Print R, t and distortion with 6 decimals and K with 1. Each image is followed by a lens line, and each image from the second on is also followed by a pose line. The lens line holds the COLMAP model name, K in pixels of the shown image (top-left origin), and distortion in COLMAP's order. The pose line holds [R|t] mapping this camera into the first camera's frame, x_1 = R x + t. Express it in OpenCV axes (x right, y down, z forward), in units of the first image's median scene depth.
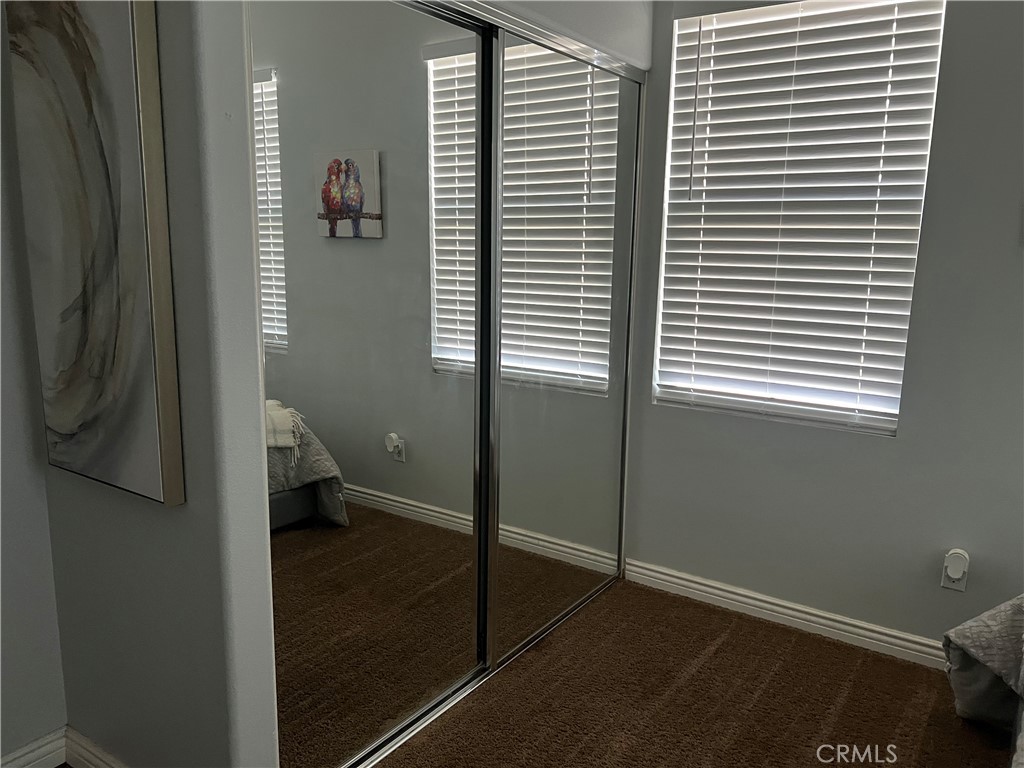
lens RADIAL K [[773.2, 0, 515.0], [0, 773.2, 383.9], [0, 0, 1]] dist [0.064646, -0.073062]
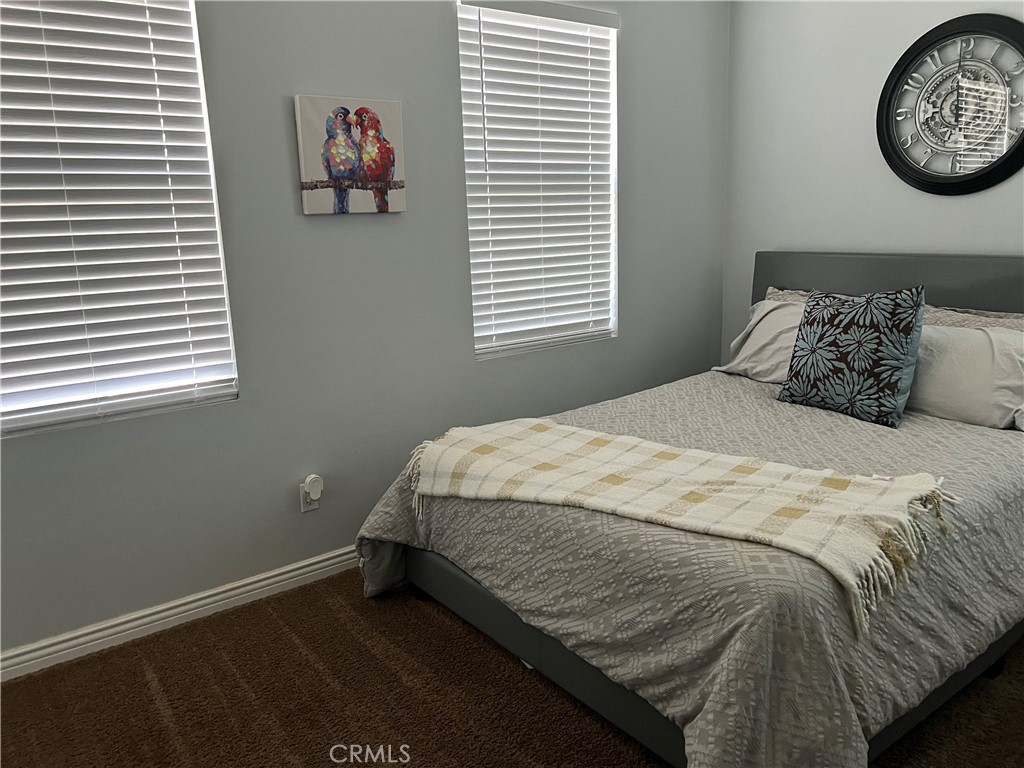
lens RADIAL K [[795.7, 0, 512.0], [0, 795.7, 384.0], [0, 0, 1]] dist [0.071057, 0.001003]
pose [[0.309622, -0.225431, 0.923751, -0.478207], [0.207926, 0.964030, 0.165568, -0.065916], [-0.927848, 0.140808, 0.345358, 0.320586]]
